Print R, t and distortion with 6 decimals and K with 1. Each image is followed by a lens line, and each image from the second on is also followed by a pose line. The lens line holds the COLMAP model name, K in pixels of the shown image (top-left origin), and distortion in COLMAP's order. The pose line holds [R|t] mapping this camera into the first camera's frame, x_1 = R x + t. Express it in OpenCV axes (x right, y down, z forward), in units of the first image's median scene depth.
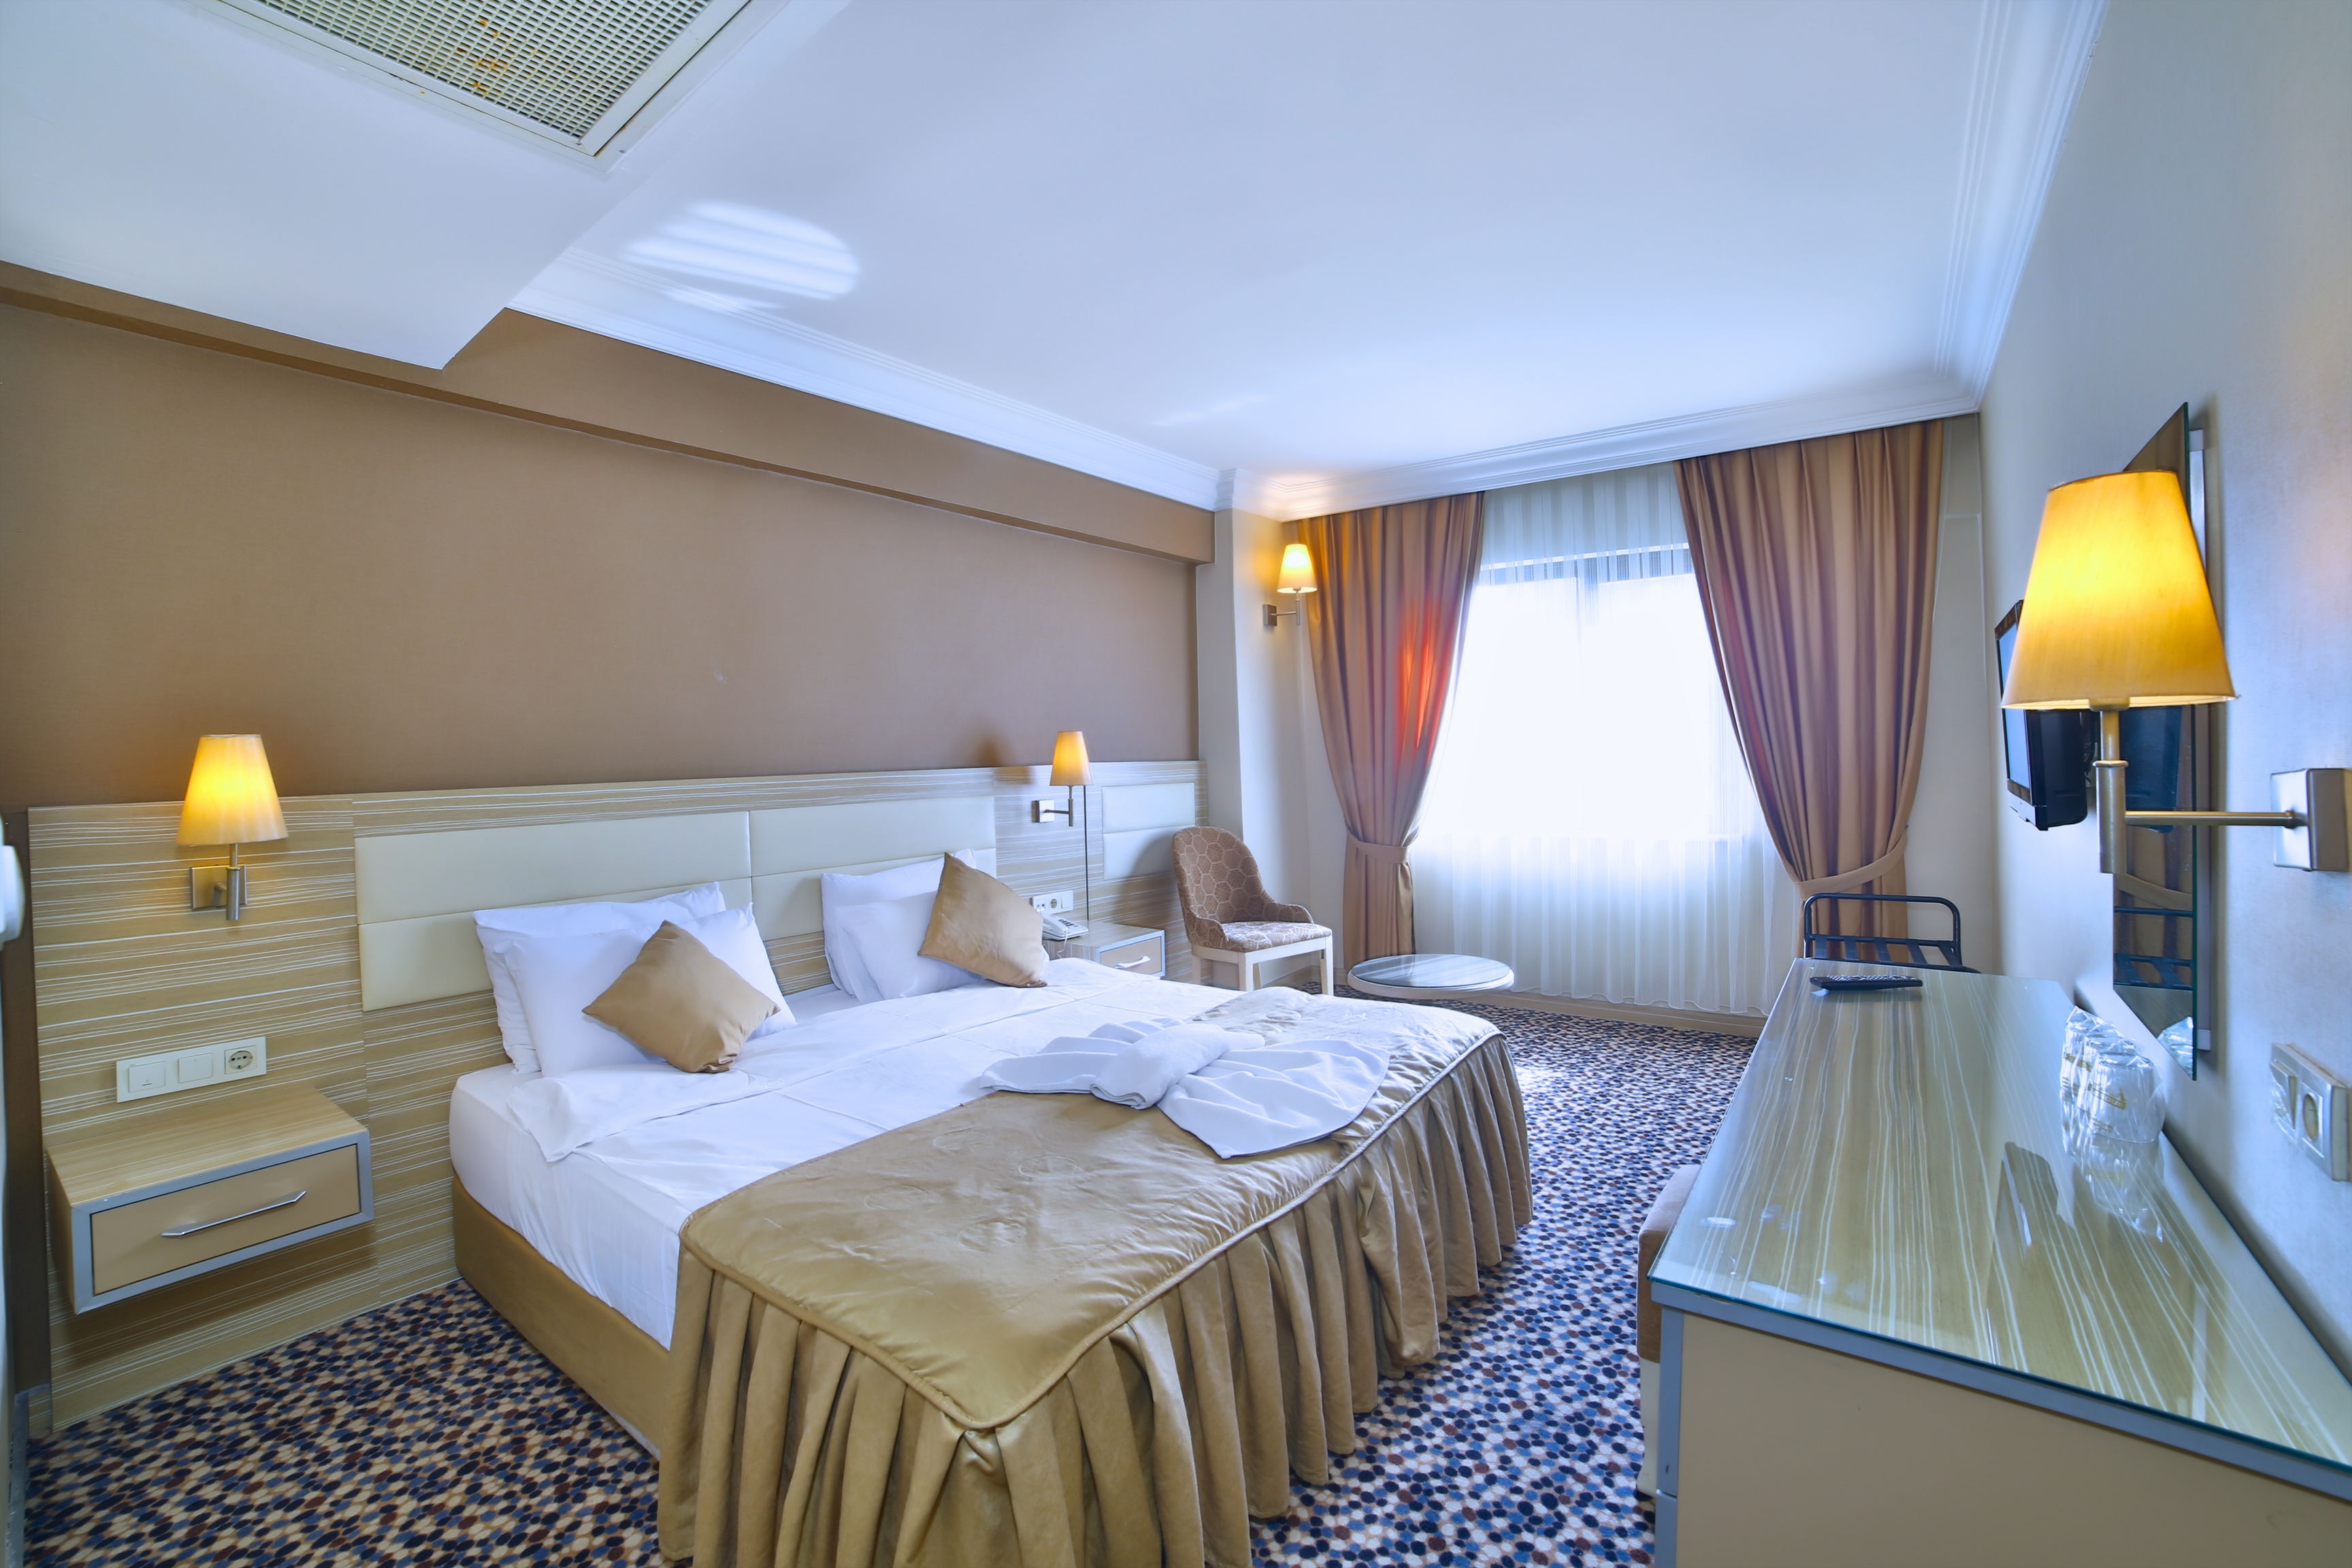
lens RADIAL K [[1003.2, 0, 1164.5], [0, 1003.2, 765.2], [0, 0, 1]] dist [-0.099828, 0.032260]
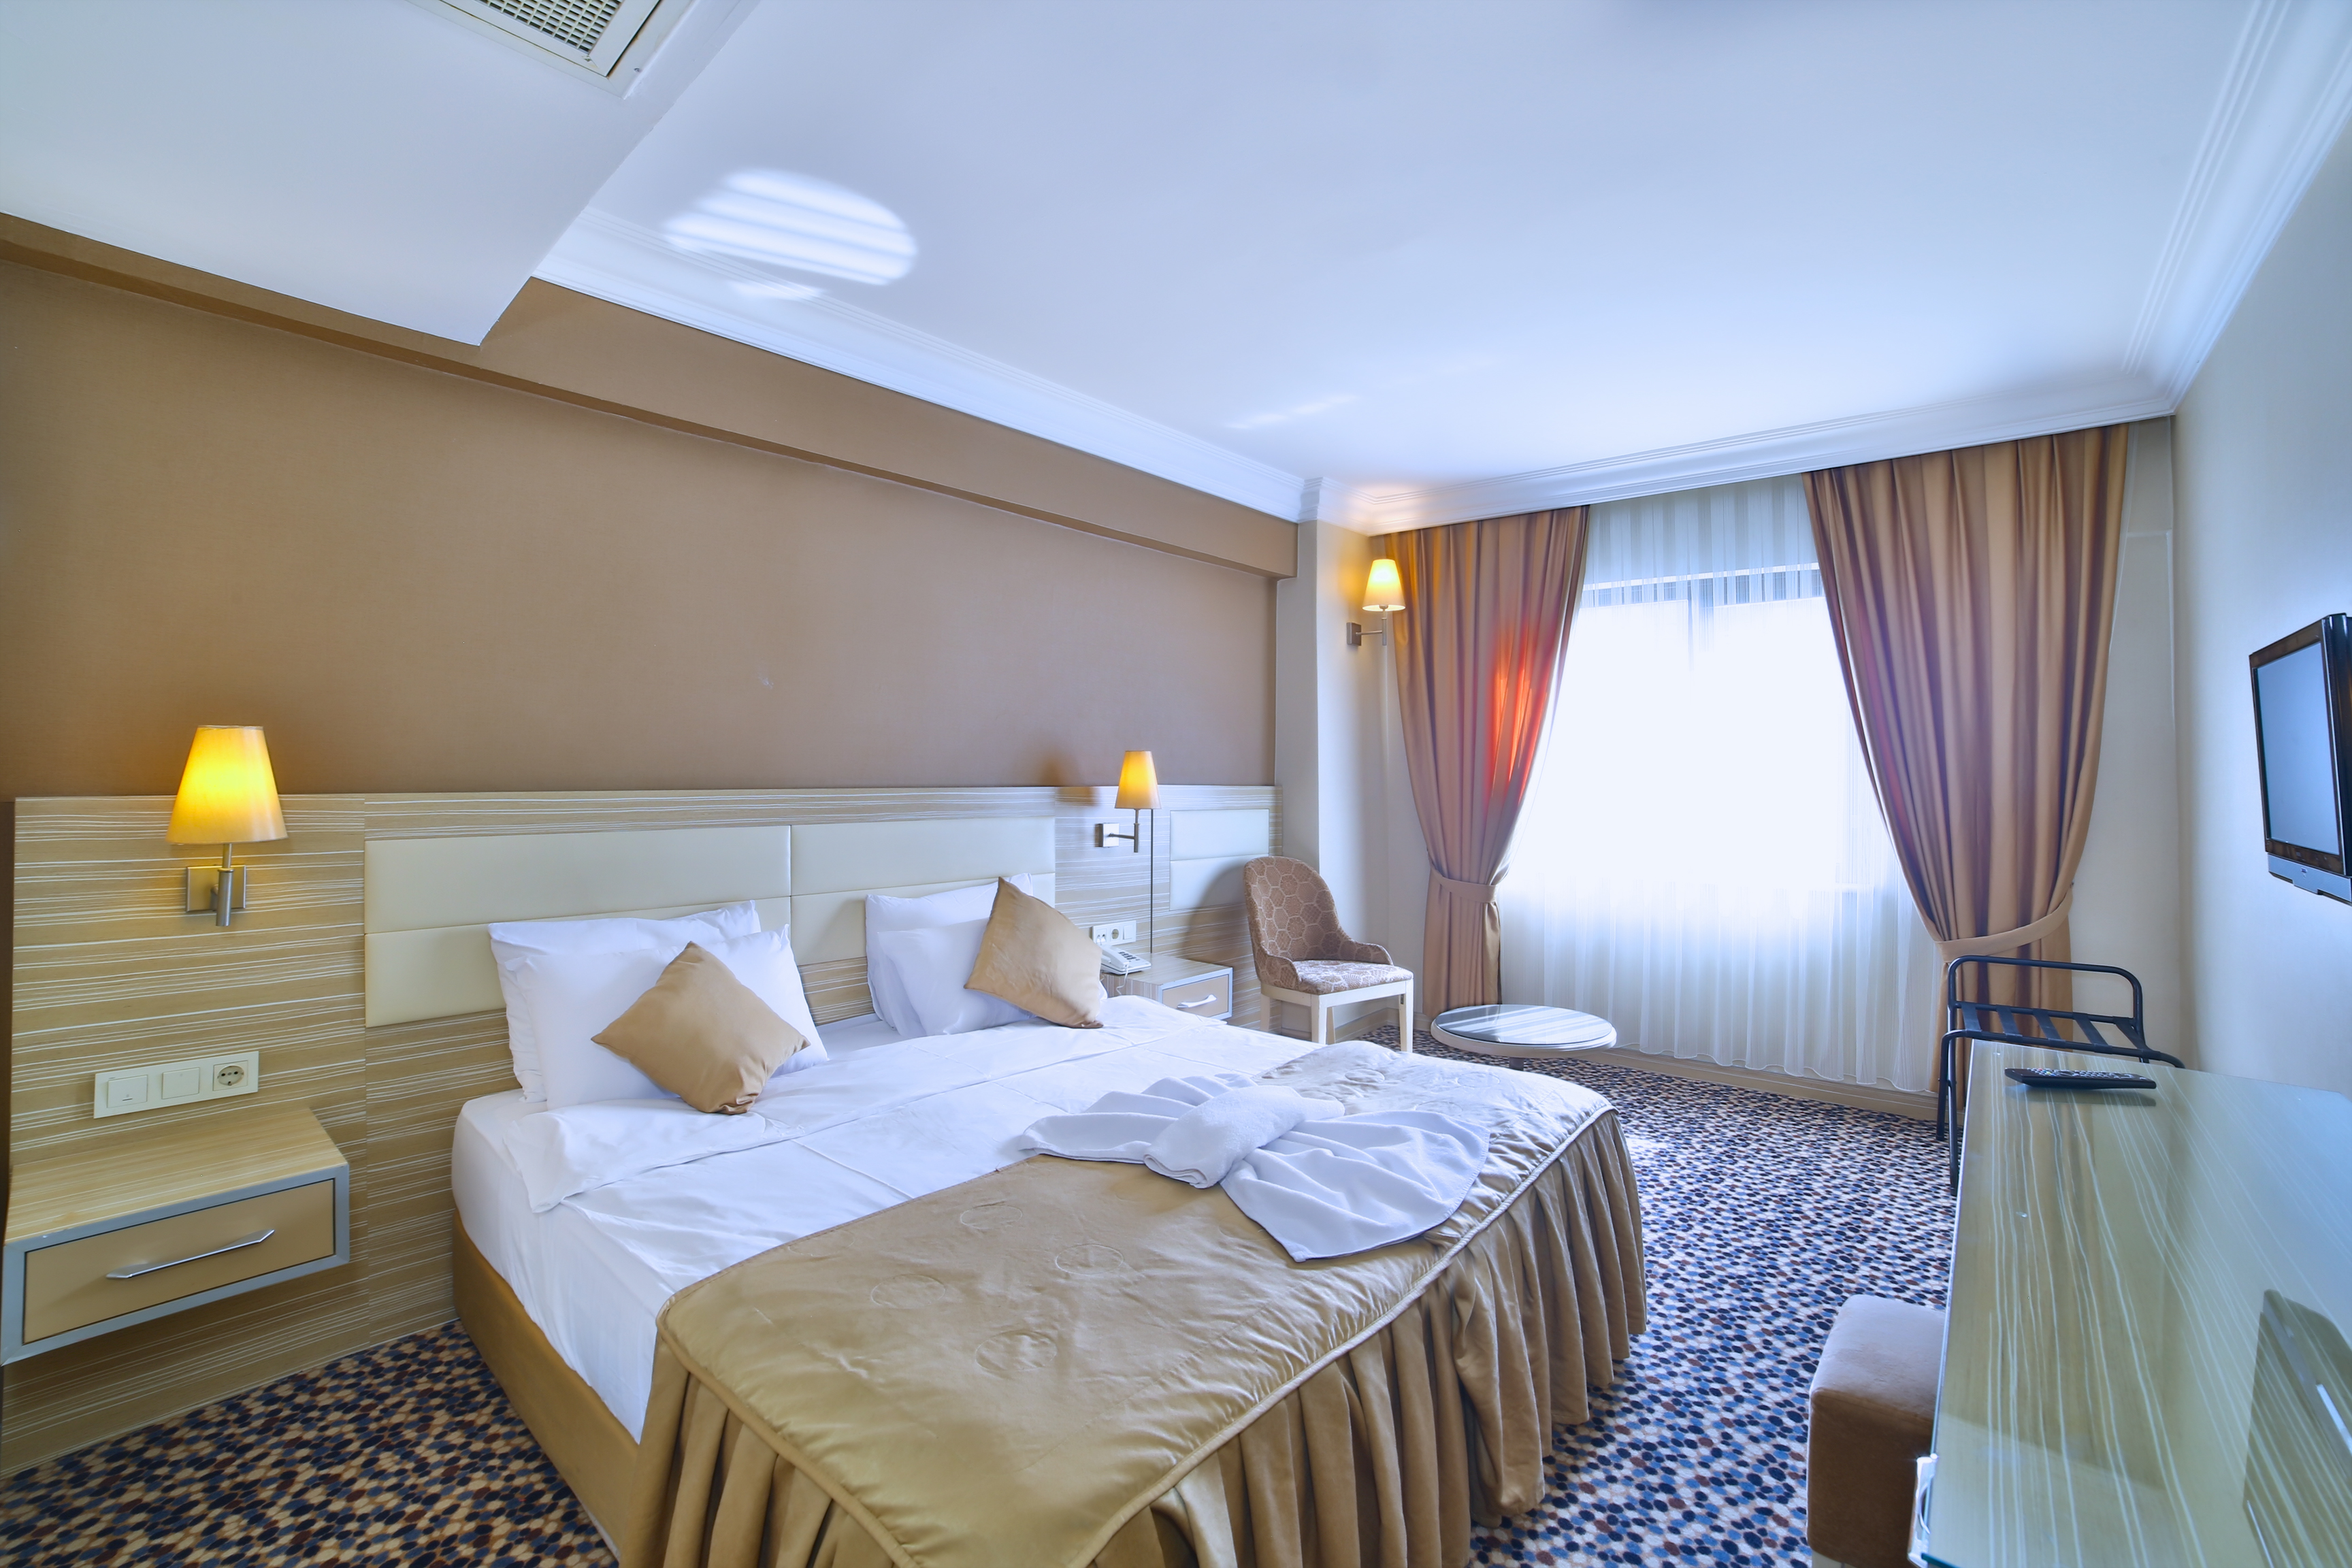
lens RADIAL K [[1003.2, 0, 1164.5], [0, 1003.2, 765.2], [0, 0, 1]] dist [-0.099828, 0.032260]
pose [[0.997016, 0.029587, -0.071302, -0.004731], [-0.031179, 0.999286, -0.021320, -0.002264], [0.070621, 0.023480, 0.997227, 0.122252]]
